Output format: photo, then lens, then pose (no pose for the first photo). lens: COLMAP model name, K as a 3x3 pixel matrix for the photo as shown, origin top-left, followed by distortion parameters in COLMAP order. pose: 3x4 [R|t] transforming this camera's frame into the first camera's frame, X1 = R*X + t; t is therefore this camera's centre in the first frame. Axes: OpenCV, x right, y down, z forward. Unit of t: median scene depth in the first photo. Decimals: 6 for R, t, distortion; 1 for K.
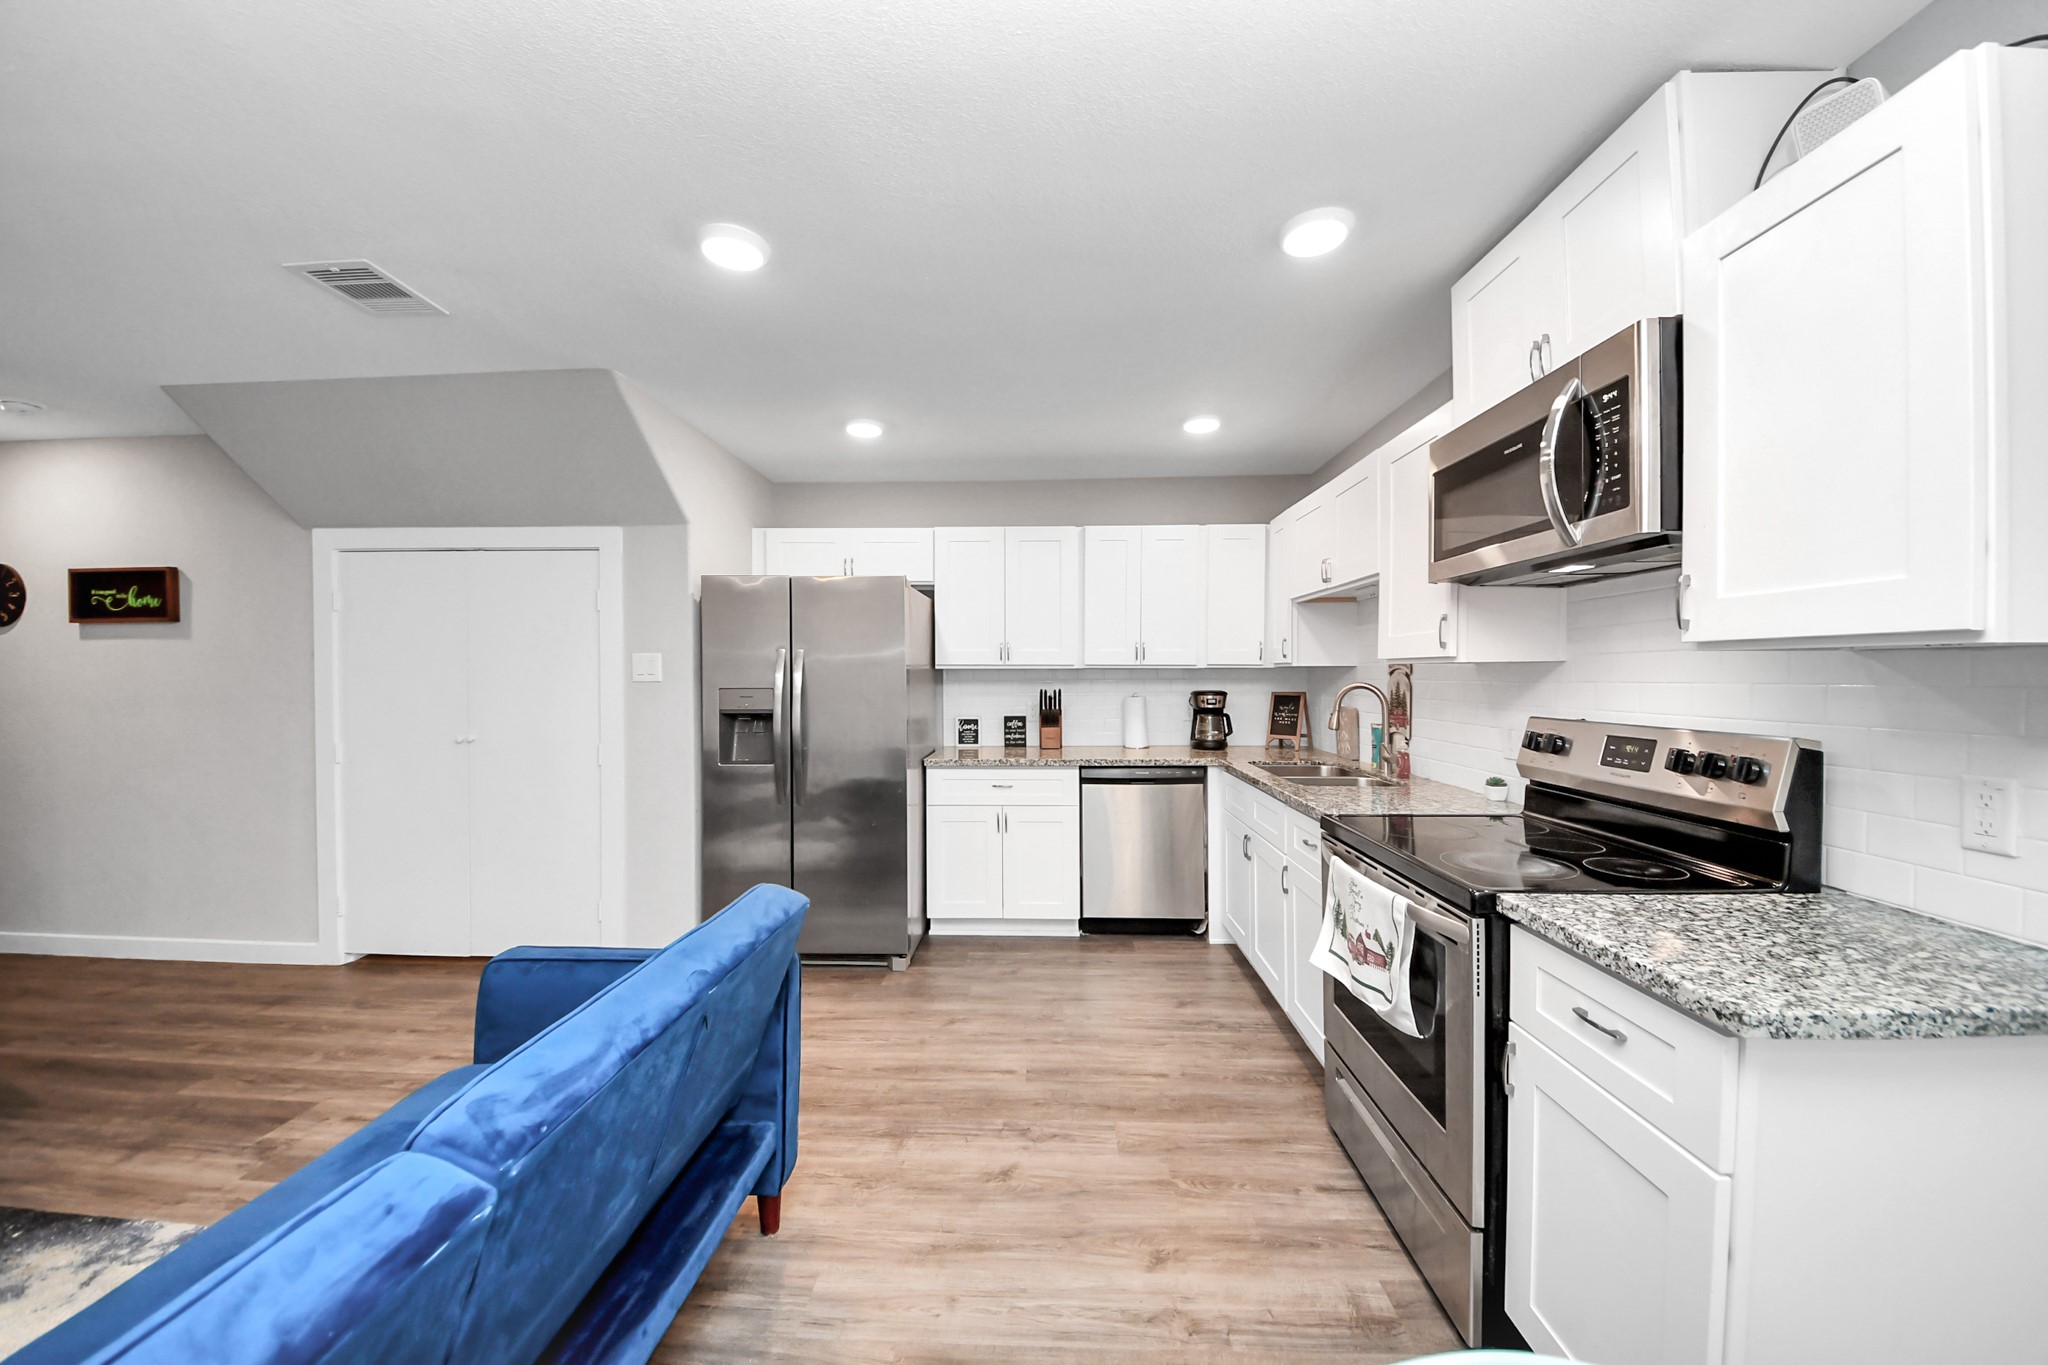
lens RADIAL K [[721.2, 0, 1019.3], [0, 721.2, 682.7], [0, 0, 1]] dist [0.025109, -0.017760]
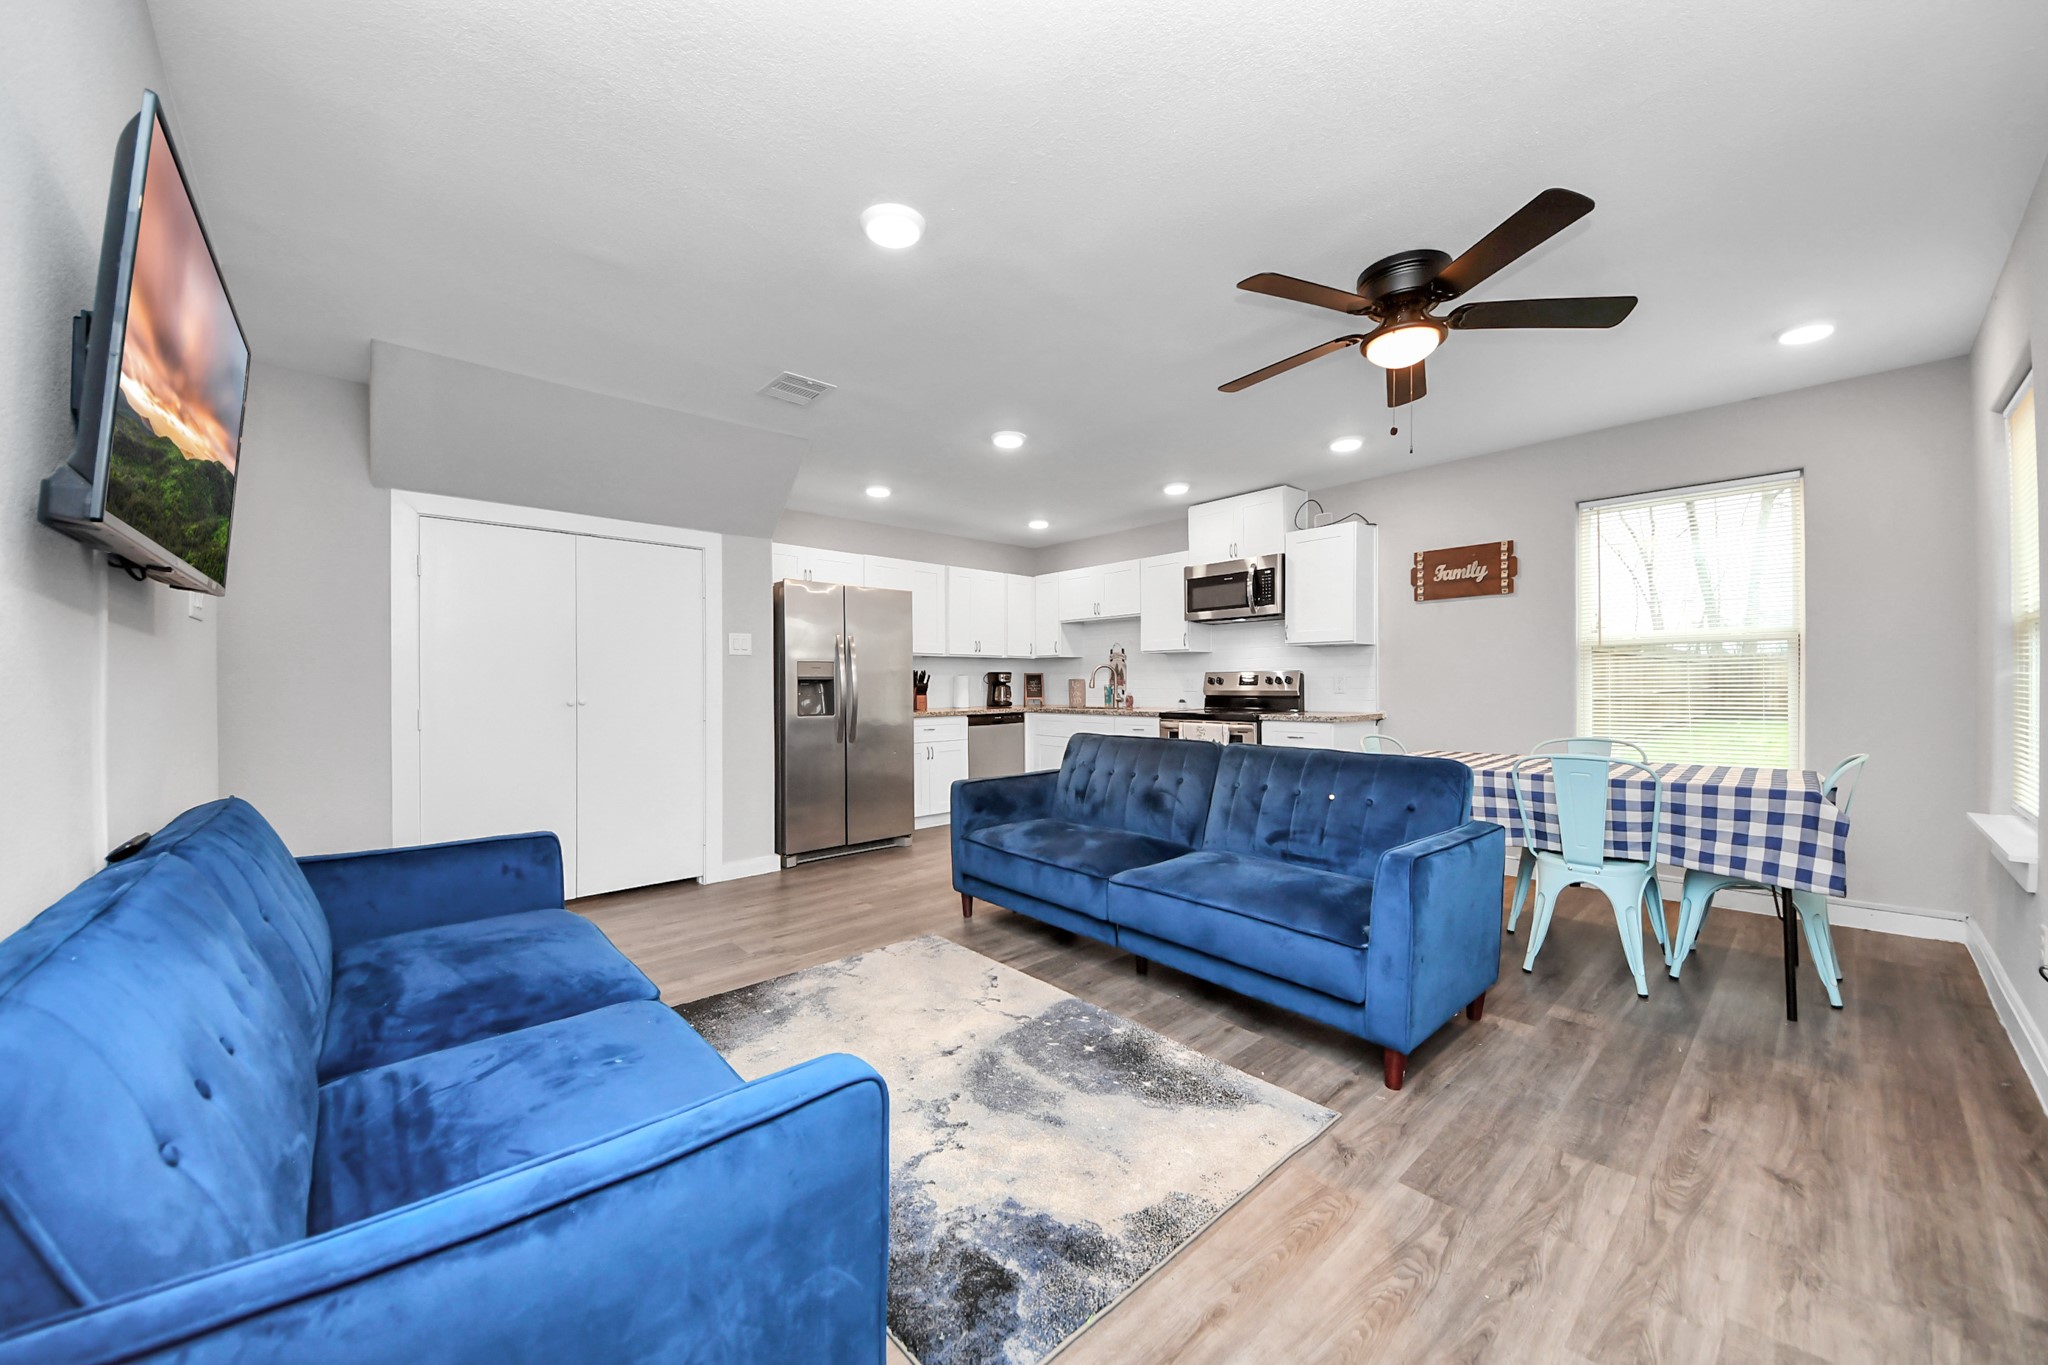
lens RADIAL K [[721.2, 0, 1019.3], [0, 721.2, 682.7], [0, 0, 1]] dist [0.025109, -0.017760]
pose [[0.720131, -0.000871, 0.693838, -1.054049], [0.013348, 0.999832, -0.012598, 0.071126], [-0.693710, 0.018333, 0.720021, -0.284560]]
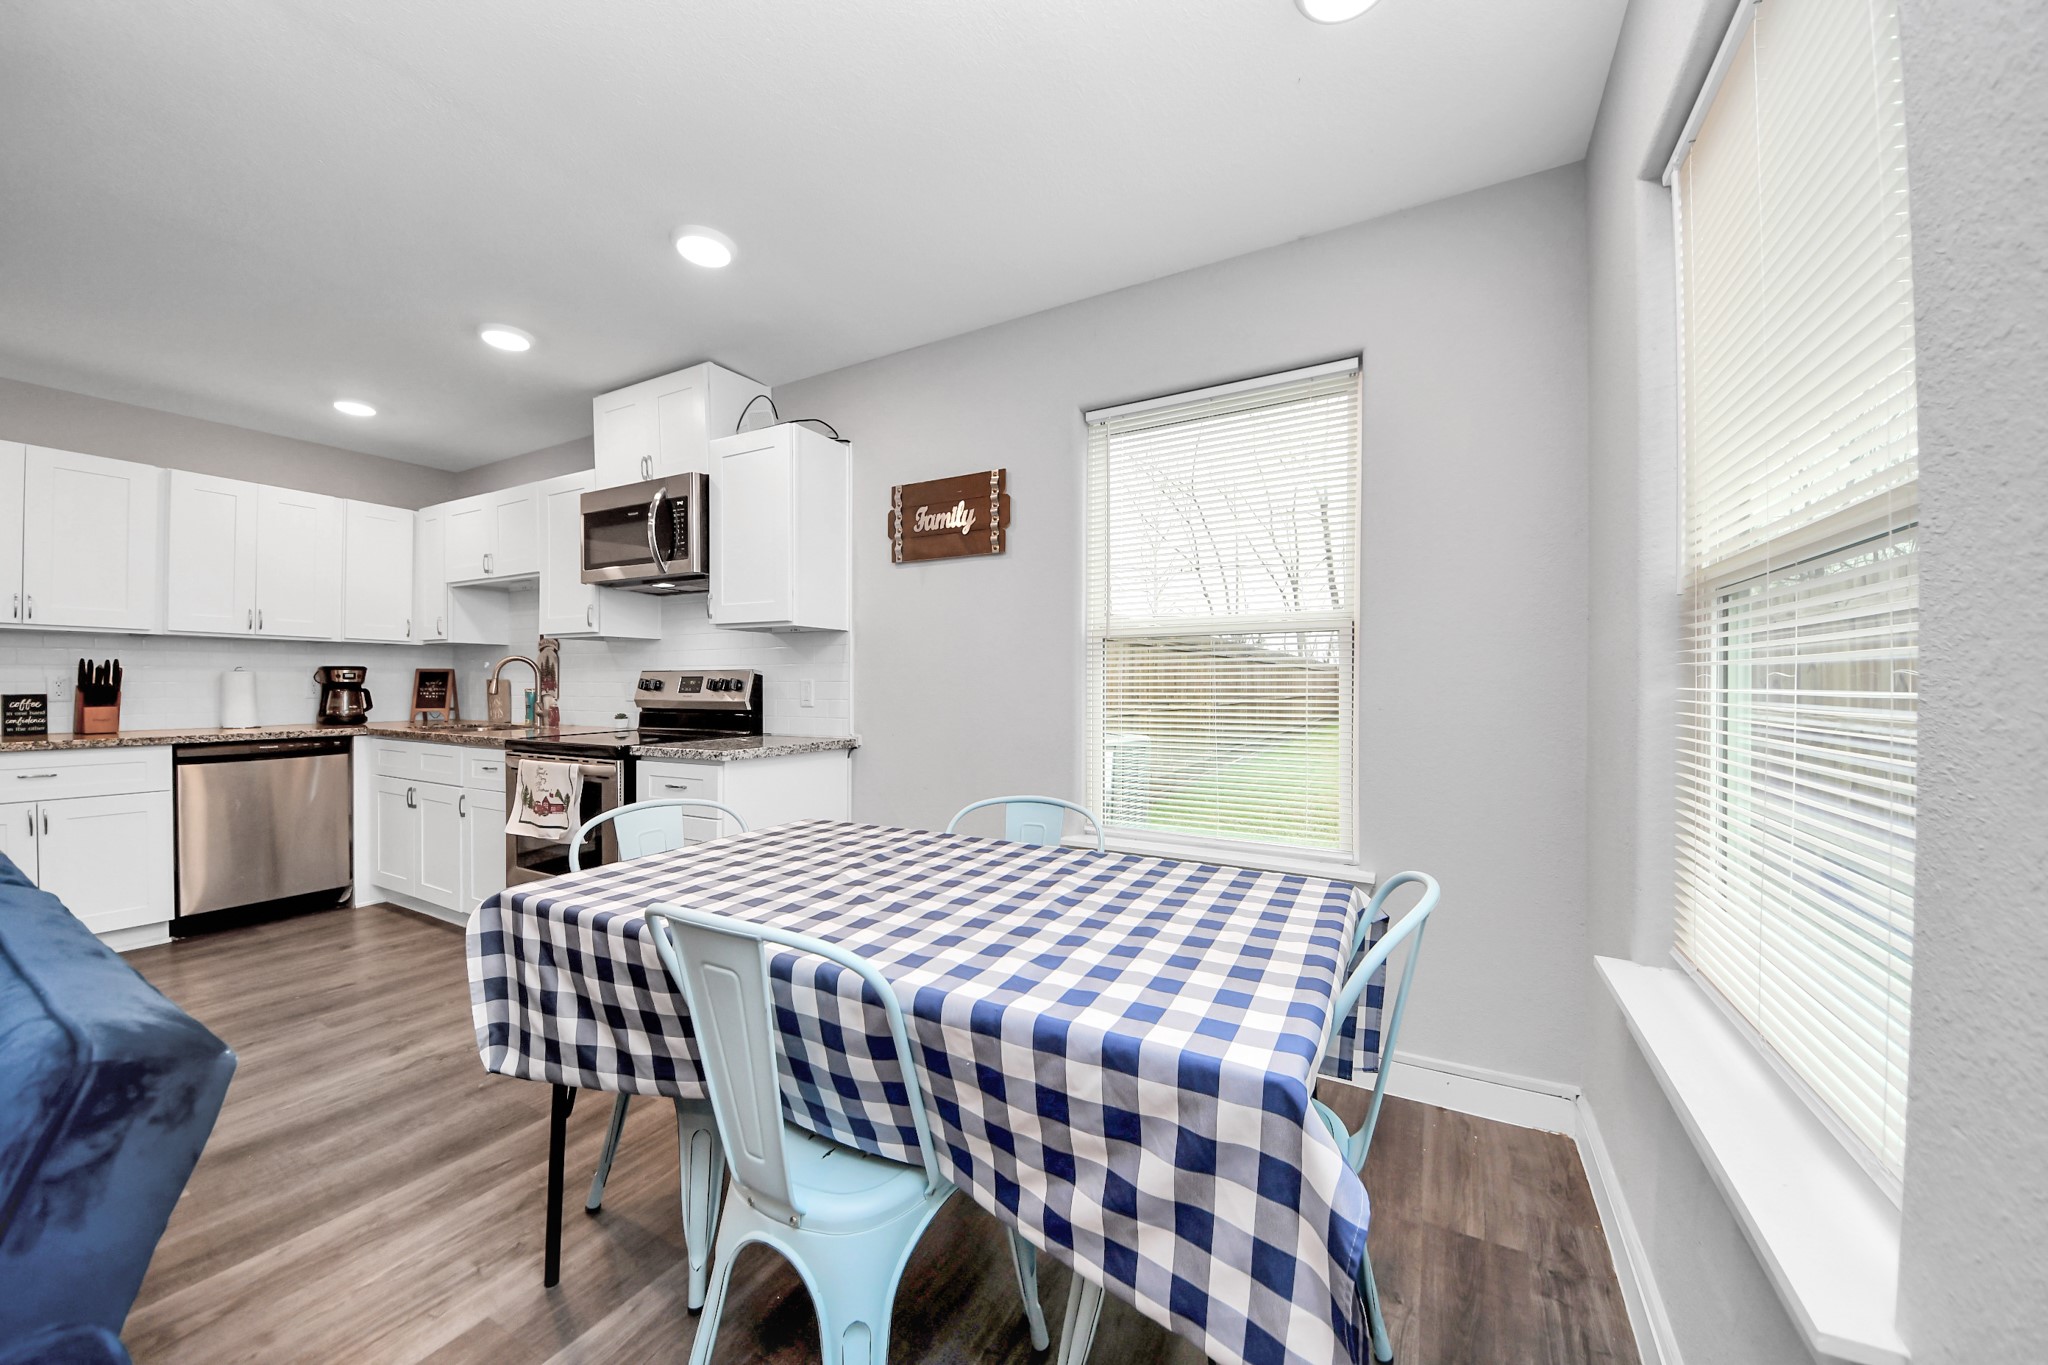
lens RADIAL K [[721.2, 0, 1019.3], [0, 721.2, 682.7], [0, 0, 1]] dist [0.025109, -0.017760]
pose [[0.452137, 0.005378, 0.891932, -0.252970], [0.006745, 0.999933, -0.009449, 0.061262], [-0.891923, 0.010289, 0.452070, -0.339497]]
